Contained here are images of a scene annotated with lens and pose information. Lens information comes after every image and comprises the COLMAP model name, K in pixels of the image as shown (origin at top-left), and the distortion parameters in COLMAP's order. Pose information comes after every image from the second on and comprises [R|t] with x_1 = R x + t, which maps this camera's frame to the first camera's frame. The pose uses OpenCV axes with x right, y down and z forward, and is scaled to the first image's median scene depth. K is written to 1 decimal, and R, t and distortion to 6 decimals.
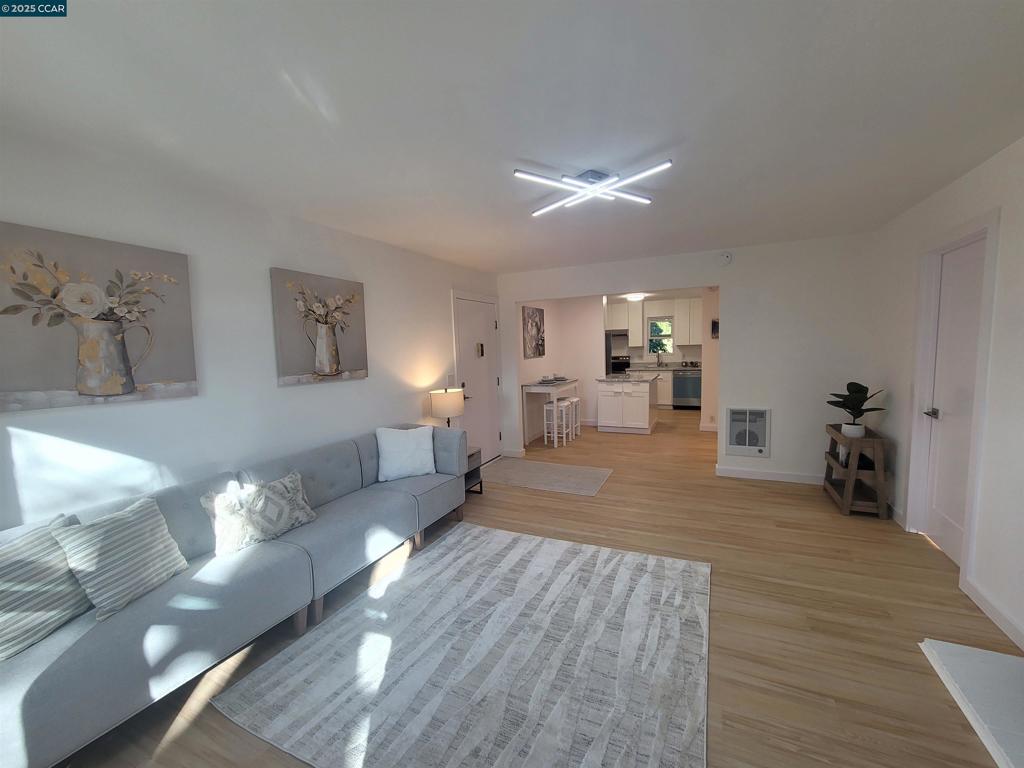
lens RADIAL K [[417.2, 0, 516.8], [0, 417.2, 386.5], [0, 0, 1]] dist [-0.000718, -0.000128]
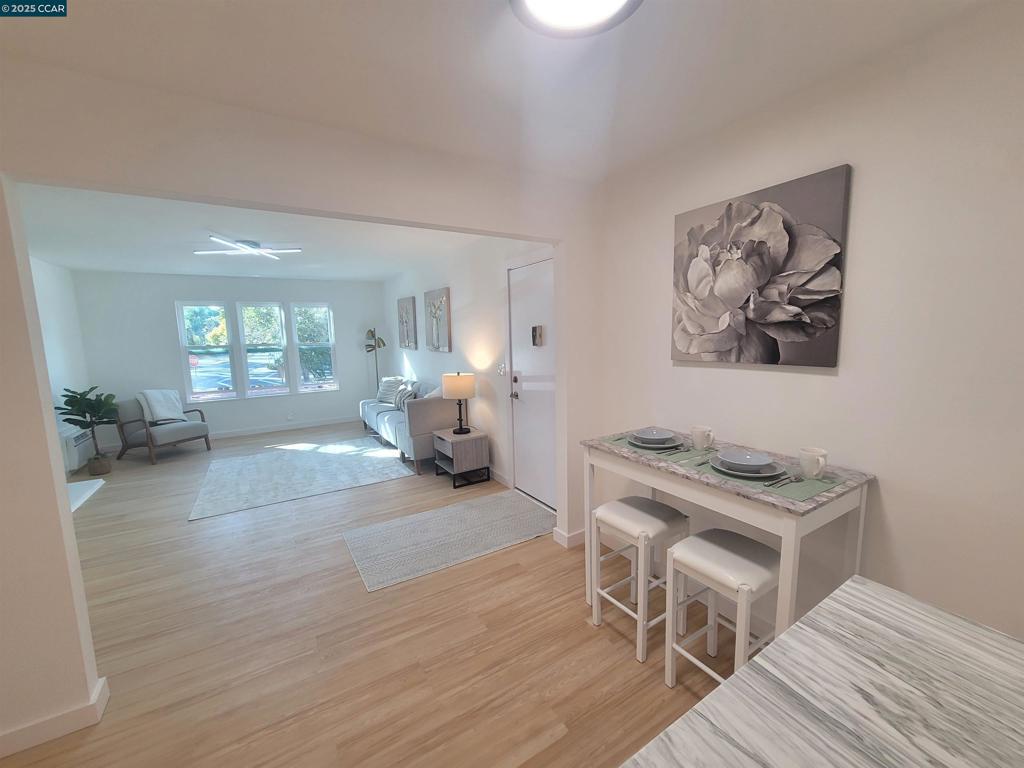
lens RADIAL K [[417.2, 0, 516.8], [0, 417.2, 386.5], [0, 0, 1]] dist [-0.000718, -0.000128]
pose [[-0.546931, 0.150674, -0.823507, 0.788805], [-0.040378, 0.977778, 0.205718, -0.230905], [0.836203, 0.145765, -0.528694, 2.139414]]
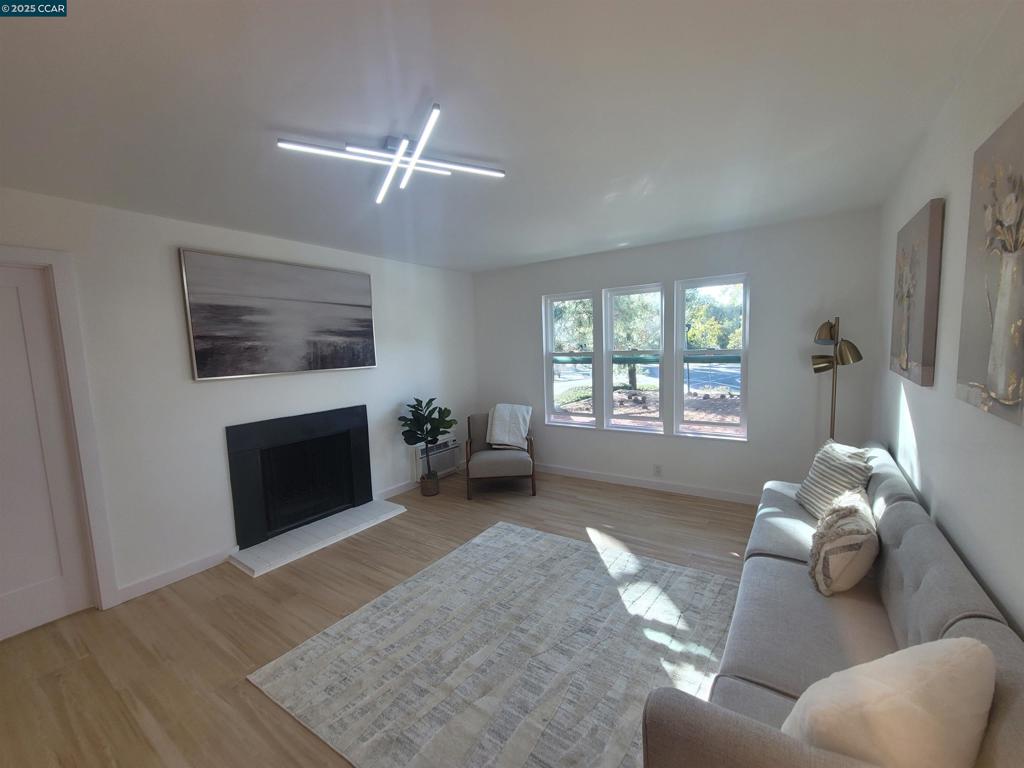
lens RADIAL K [[417.2, 0, 516.8], [0, 417.2, 386.5], [0, 0, 1]] dist [-0.000718, -0.000128]
pose [[-0.985195, 0.051087, 0.163648, -0.111055], [0.082128, 0.978547, 0.188945, -0.133049], [-0.150484, 0.199587, -0.968256, 1.338335]]
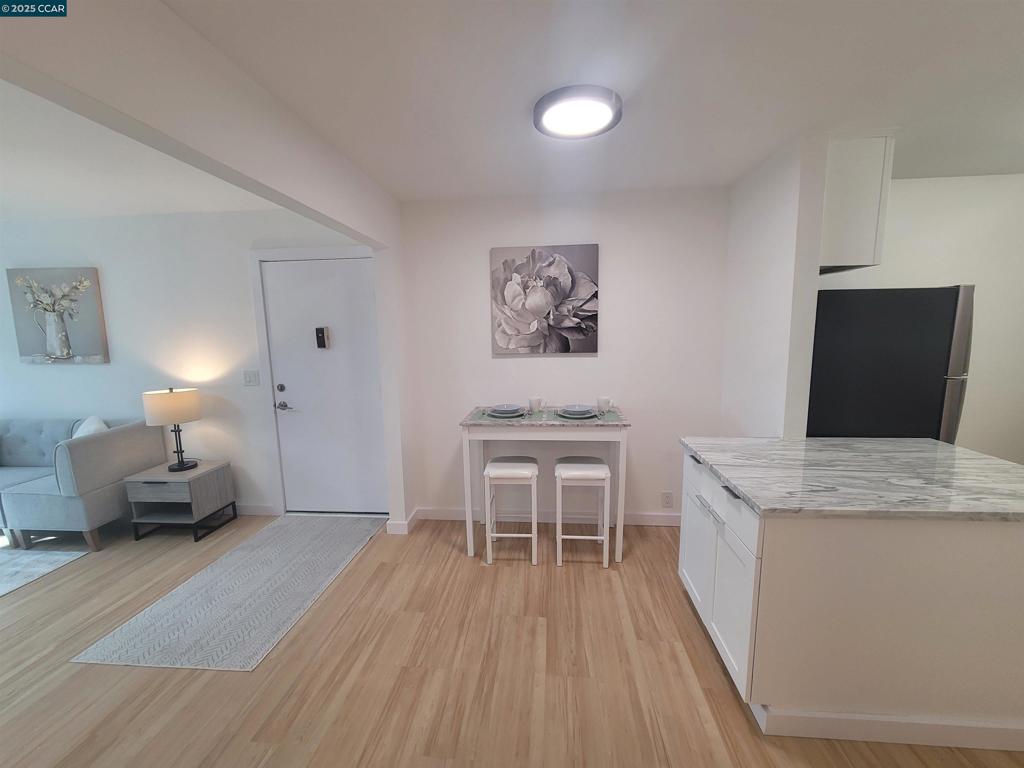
lens RADIAL K [[417.2, 0, 516.8], [0, 417.2, 386.5], [0, 0, 1]] dist [-0.000718, -0.000128]
pose [[0.343767, 0.154115, -0.926322, 0.974386], [-0.085714, 0.987473, 0.132479, -0.197139], [0.935135, 0.033857, 0.352670, 1.686599]]
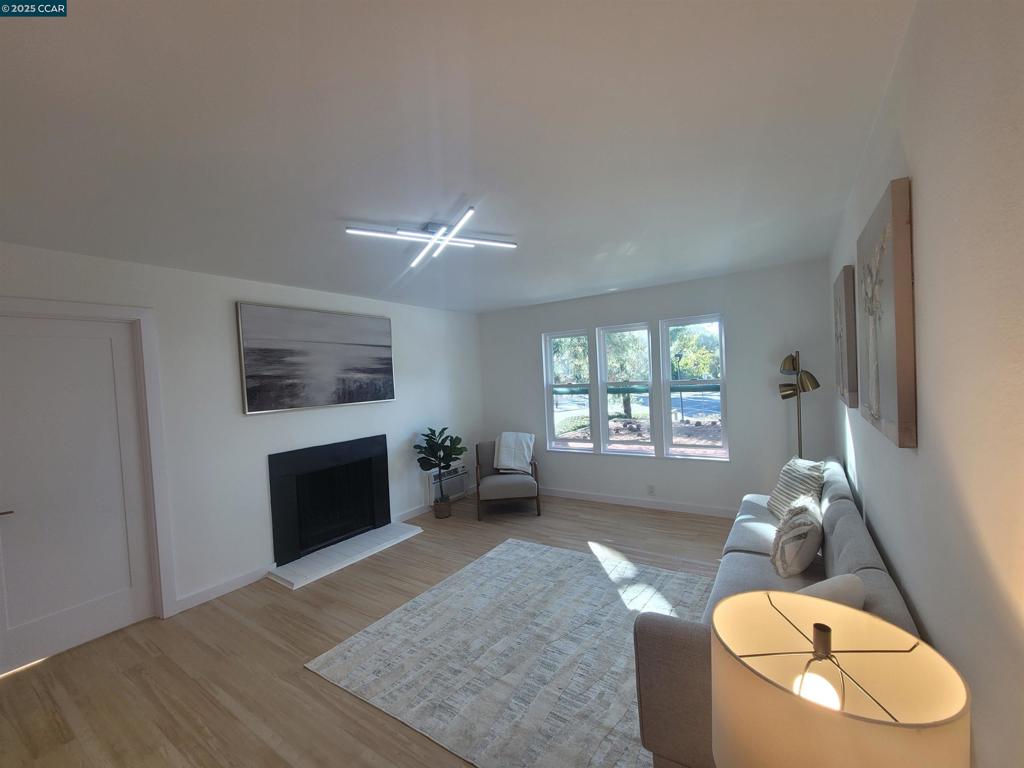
lens RADIAL K [[417.2, 0, 516.8], [0, 417.2, 386.5], [0, 0, 1]] dist [-0.000718, -0.000128]
pose [[-0.985857, 0.078421, 0.148107, -0.103164], [0.096075, 0.988584, 0.116070, -0.156156], [-0.137314, 0.128657, -0.982136, 1.486078]]
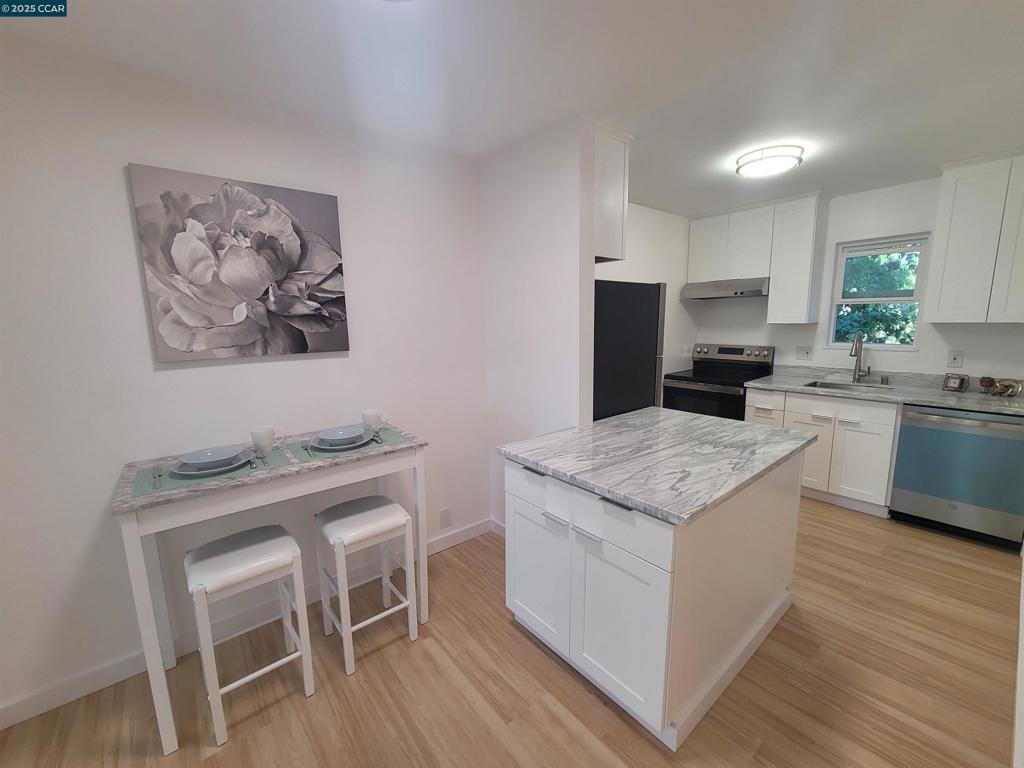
lens RADIAL K [[417.2, 0, 516.8], [0, 417.2, 386.5], [0, 0, 1]] dist [-0.000718, -0.000128]
pose [[0.905288, 0.083808, -0.416449, 0.683339], [-0.053076, 0.994979, 0.084856, -0.177589], [0.421469, -0.054716, 0.905190, 1.685017]]
